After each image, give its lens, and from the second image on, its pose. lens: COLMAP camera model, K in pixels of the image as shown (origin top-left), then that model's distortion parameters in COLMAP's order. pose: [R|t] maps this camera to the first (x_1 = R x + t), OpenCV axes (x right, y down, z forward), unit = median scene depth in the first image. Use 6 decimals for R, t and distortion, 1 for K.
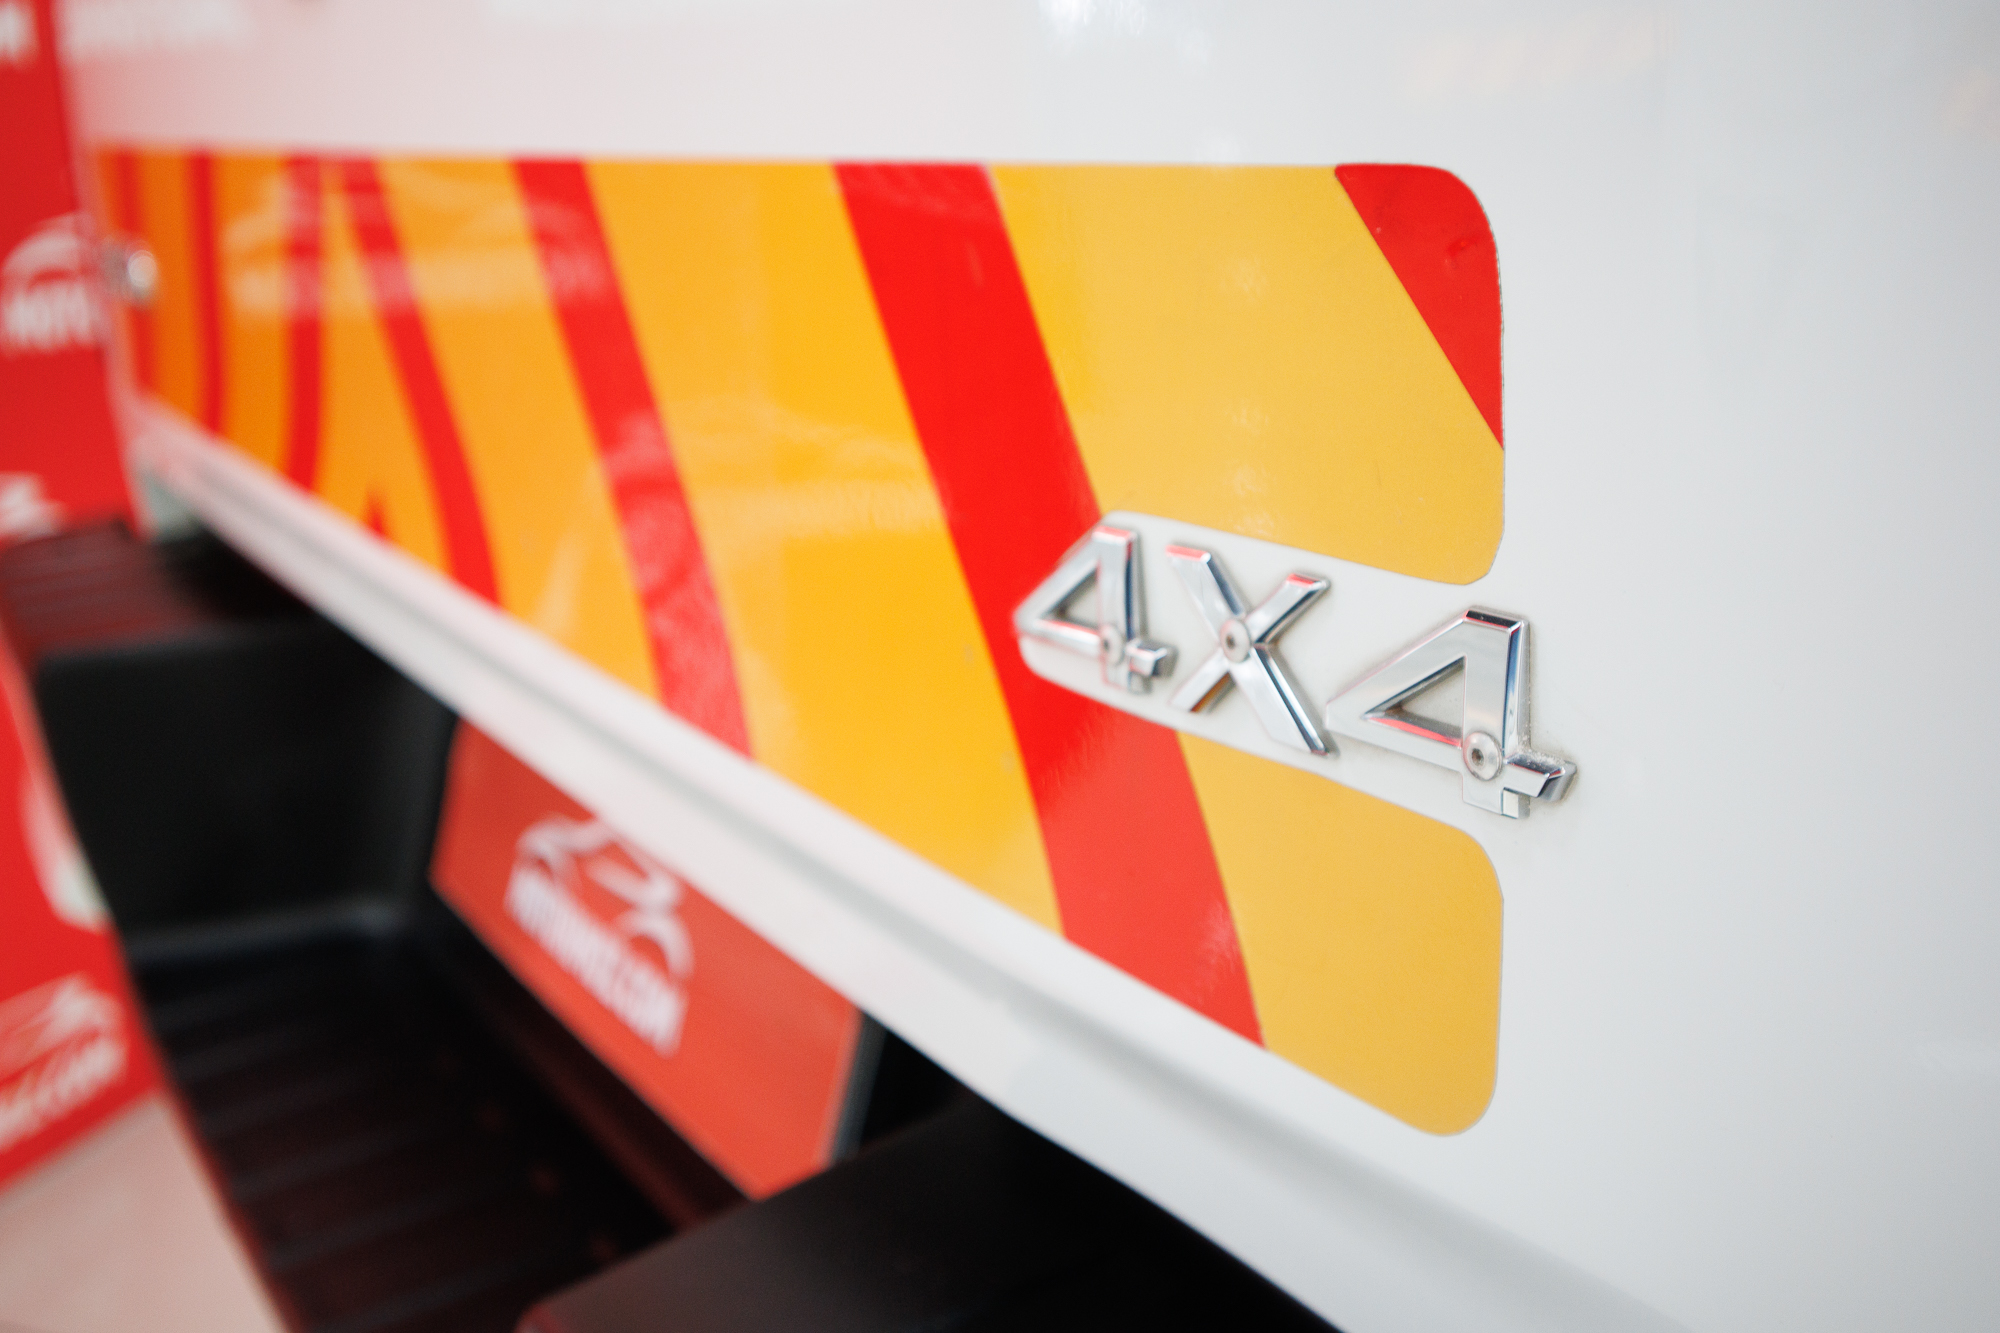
lens RADIAL K [[2154.3, 0, 1000.0], [0, 2154.3, 666.5], [0, 0, 1]] dist [0.002775, 0.000831]
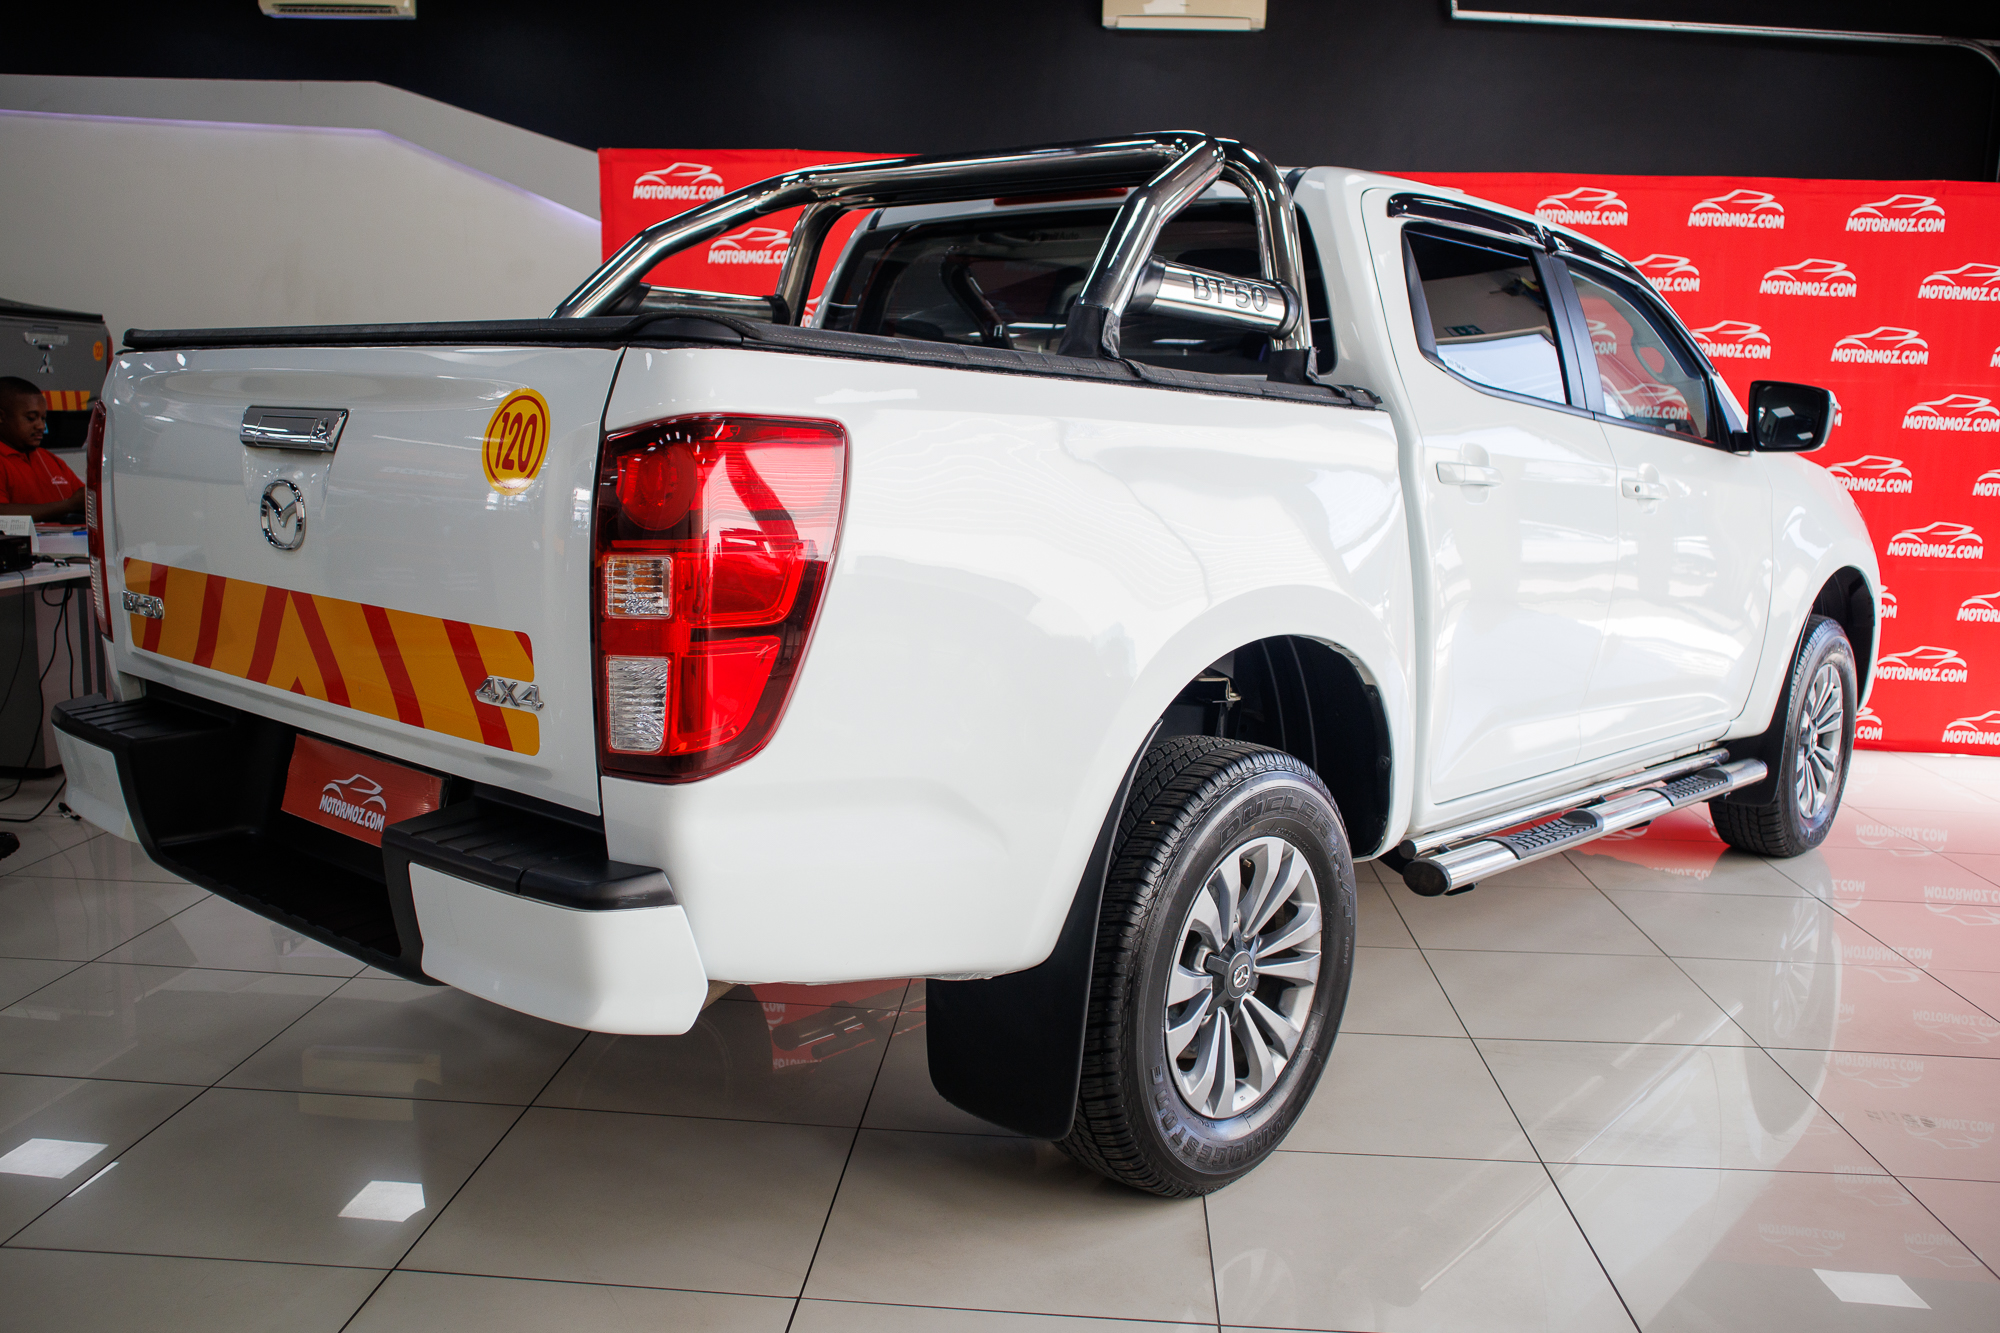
lens RADIAL K [[1745.1, 0, 1039.0], [0, 1745.1, 664.3], [0, 0, 1]] dist [-0.218277, 0.430300]
pose [[0.946114, -0.029483, 0.322488, -0.048929], [0.057175, 0.995411, -0.076738, 0.410908], [-0.318745, 0.091041, 0.943458, -4.705908]]
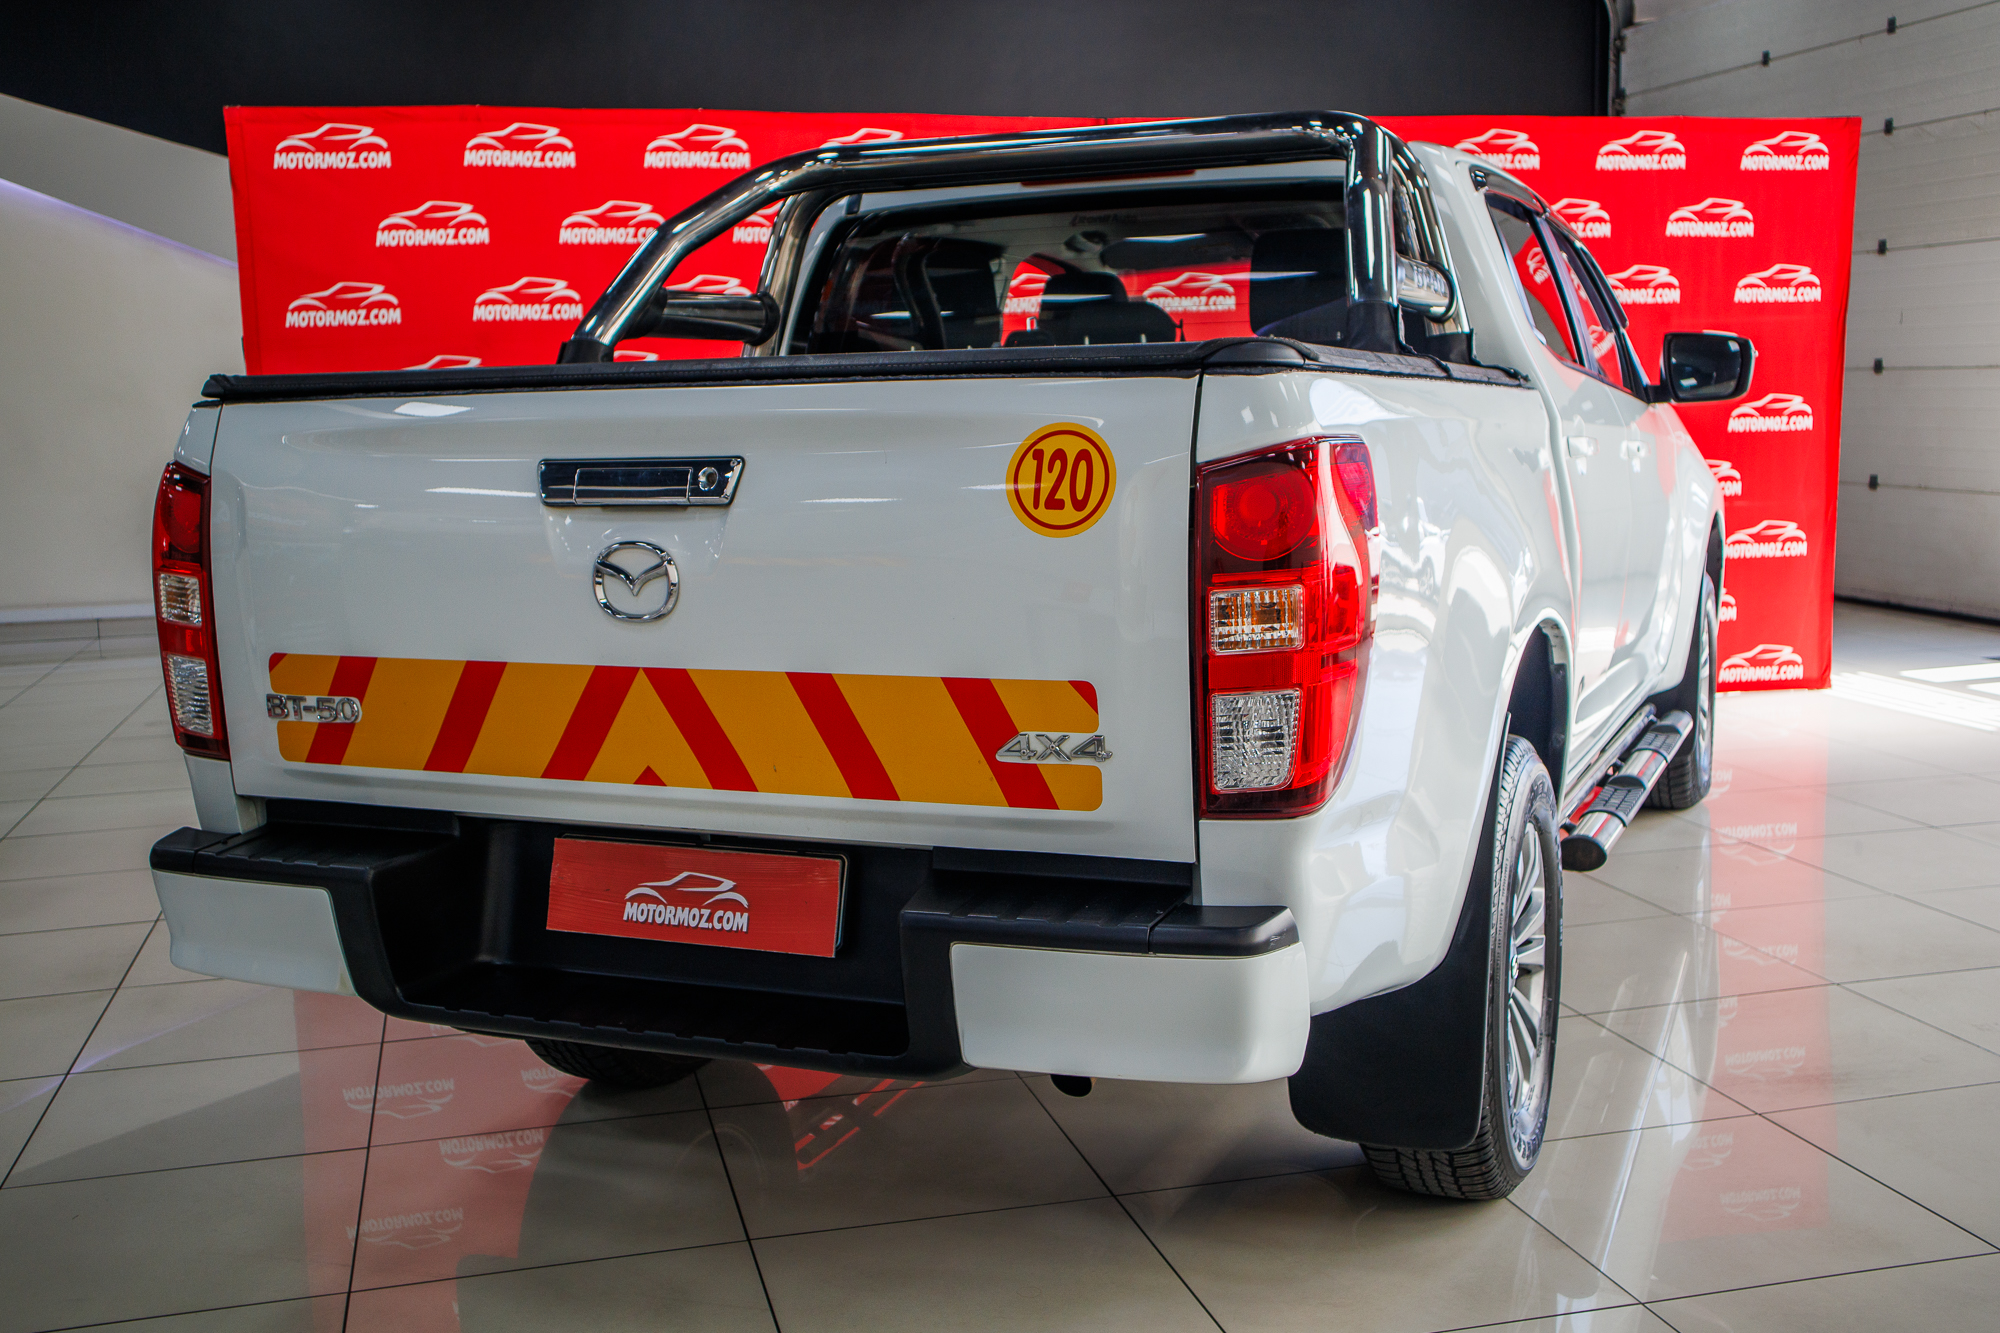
lens RADIAL K [[2070.3, 0, 1000.0], [0, 2070.3, 666.5], [0, 0, 1]] dist [0.004990, 0.004257]
pose [[0.814188, -0.114109, 0.569277, -3.468062], [0.174497, 0.983258, -0.052479, 0.048345], [-0.553758, 0.142065, 0.820469, -4.027537]]
